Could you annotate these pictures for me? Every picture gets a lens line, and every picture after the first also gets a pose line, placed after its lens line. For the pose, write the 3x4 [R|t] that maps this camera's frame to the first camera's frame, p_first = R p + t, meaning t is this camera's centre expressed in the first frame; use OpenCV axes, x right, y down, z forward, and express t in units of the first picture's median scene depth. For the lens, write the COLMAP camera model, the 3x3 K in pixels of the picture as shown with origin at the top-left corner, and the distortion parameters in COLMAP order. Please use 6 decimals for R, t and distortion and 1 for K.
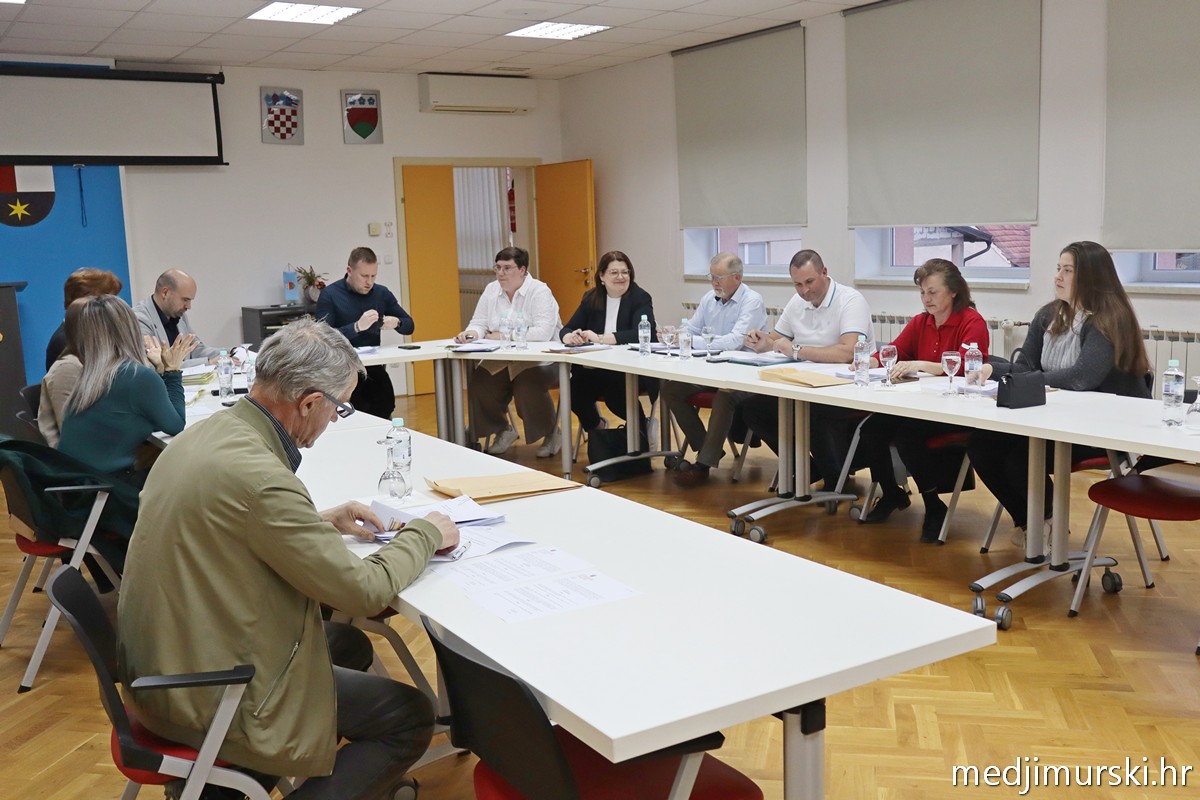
lens RADIAL K [[1162.9, 0, 600.0], [0, 1162.9, 400.0], [0, 0, 1]] dist [0.006825, 0.000194]
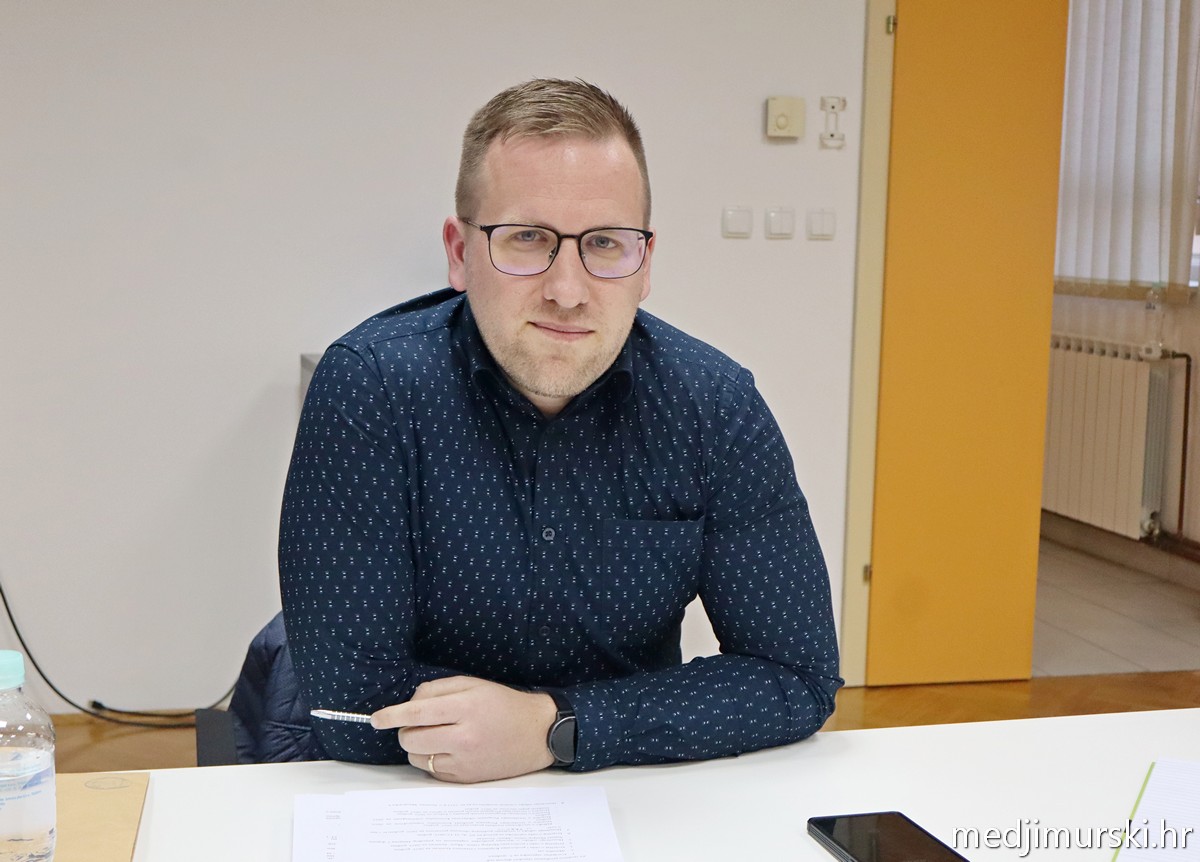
lens RADIAL K [[1928.8, 0, 600.0], [0, 1928.8, 431.0], [0, 0, 1]] dist [-0.046720, -0.070710]
pose [[0.941132, 0.103482, -0.321811, -0.079138], [-0.111694, 0.993717, -0.007107, -0.064585], [0.319054, 0.042633, 0.946777, 0.567658]]
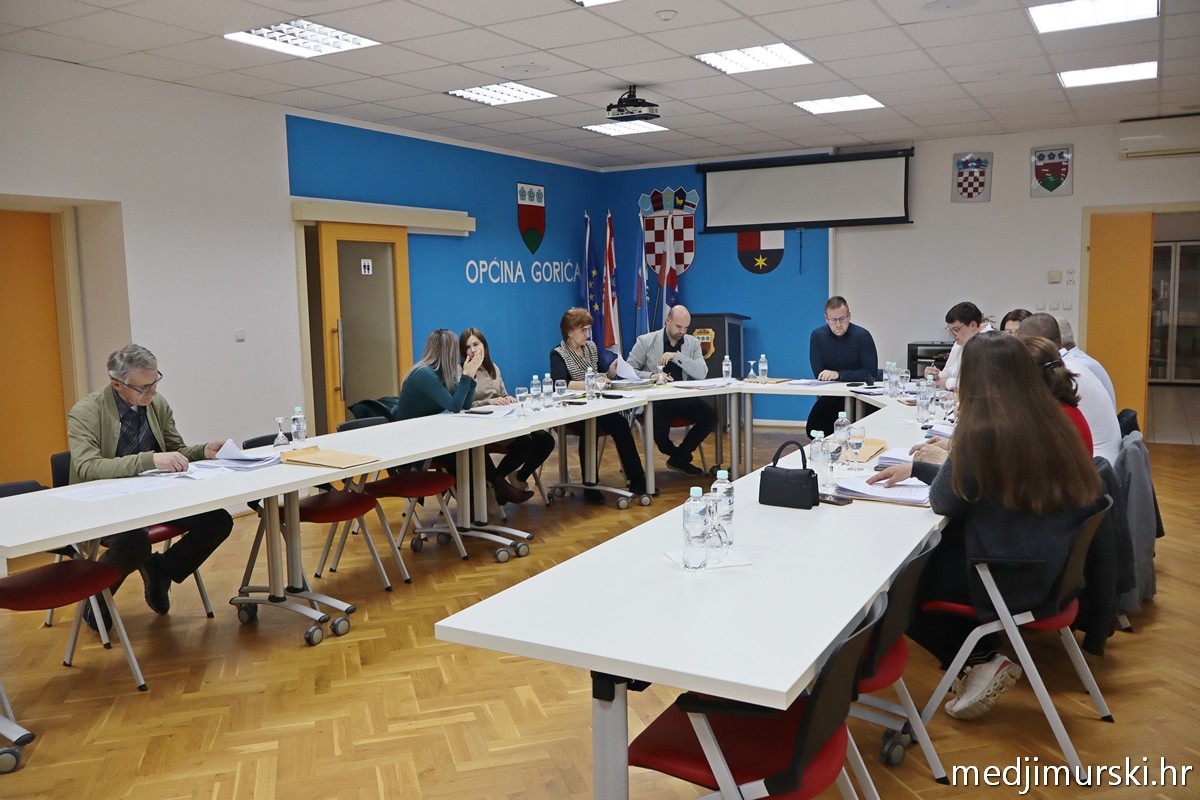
lens RADIAL K [[994.8, 0, 600.0], [0, 994.8, 400.0], [0, 0, 1]] dist [0.000695, 0.002652]
pose [[0.487042, 0.118557, -0.865294, 0.421823], [-0.124134, 0.990082, 0.065785, -0.046870], [0.864512, 0.075372, 0.496929, 0.216336]]
